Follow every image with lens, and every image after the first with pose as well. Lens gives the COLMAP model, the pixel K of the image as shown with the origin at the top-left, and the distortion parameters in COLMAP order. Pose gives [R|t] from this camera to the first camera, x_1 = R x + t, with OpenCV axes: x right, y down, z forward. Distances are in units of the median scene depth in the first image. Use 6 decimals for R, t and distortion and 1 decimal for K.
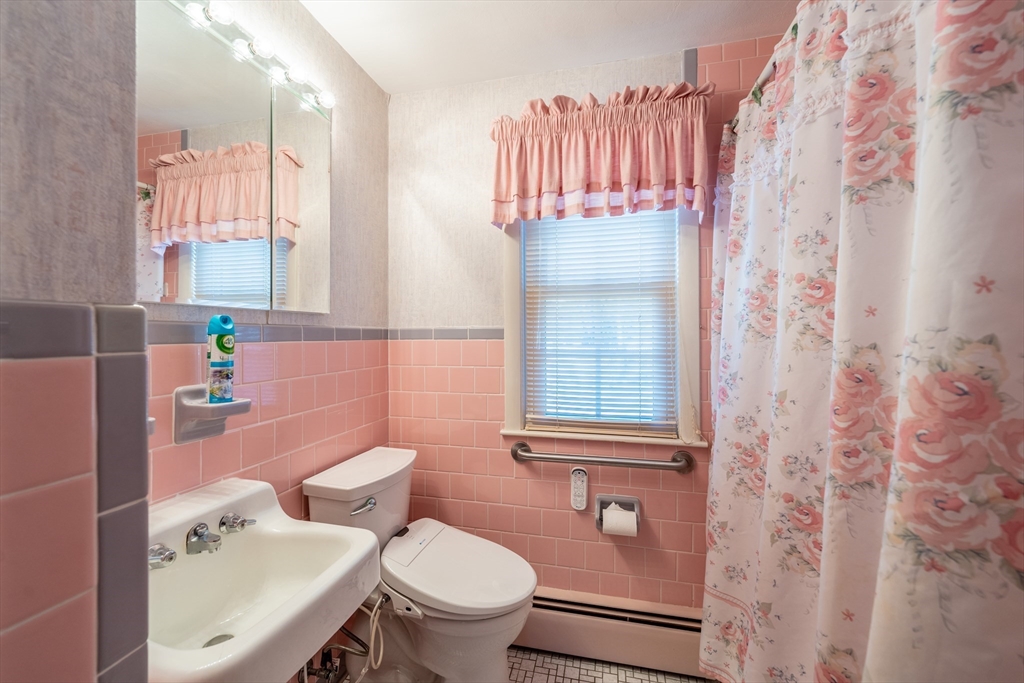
lens RADIAL K [[421.5, 0, 494.9], [0, 421.5, 333.5], [0, 0, 1]] dist [-0.001378, -0.000508]
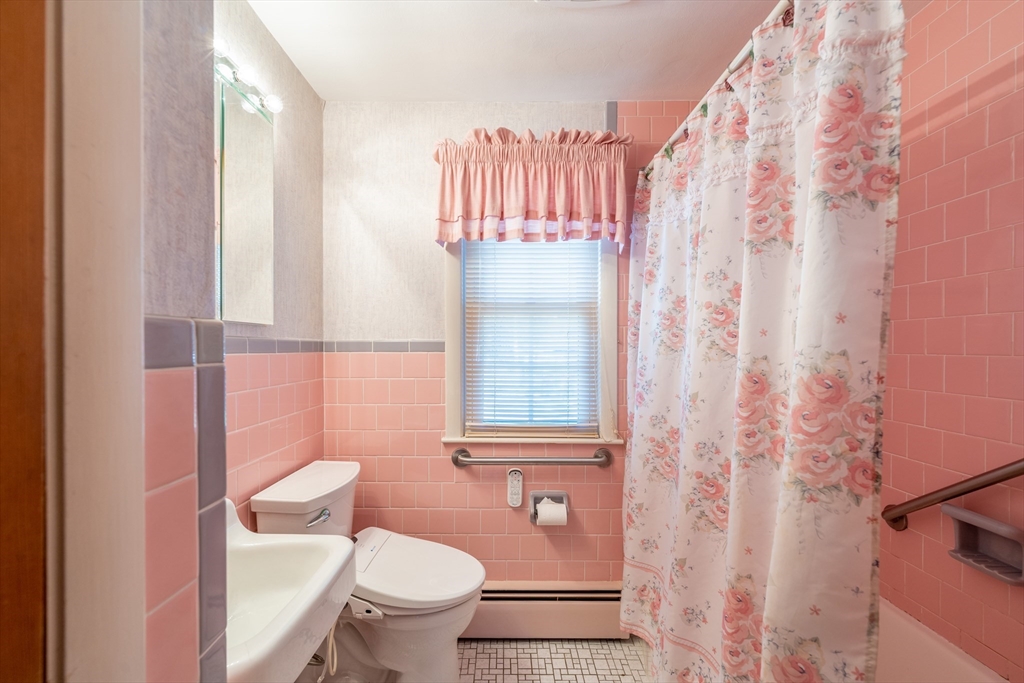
lens RADIAL K [[410.1, 0, 507.9], [0, 410.1, 350.4], [0, 0, 1]] dist [-0.001280, -0.000356]
pose [[0.973100, 0.003349, 0.230358, -0.098903], [-0.005644, 0.999941, 0.009304, -0.000524], [-0.230313, -0.010354, 0.973061, -0.051540]]
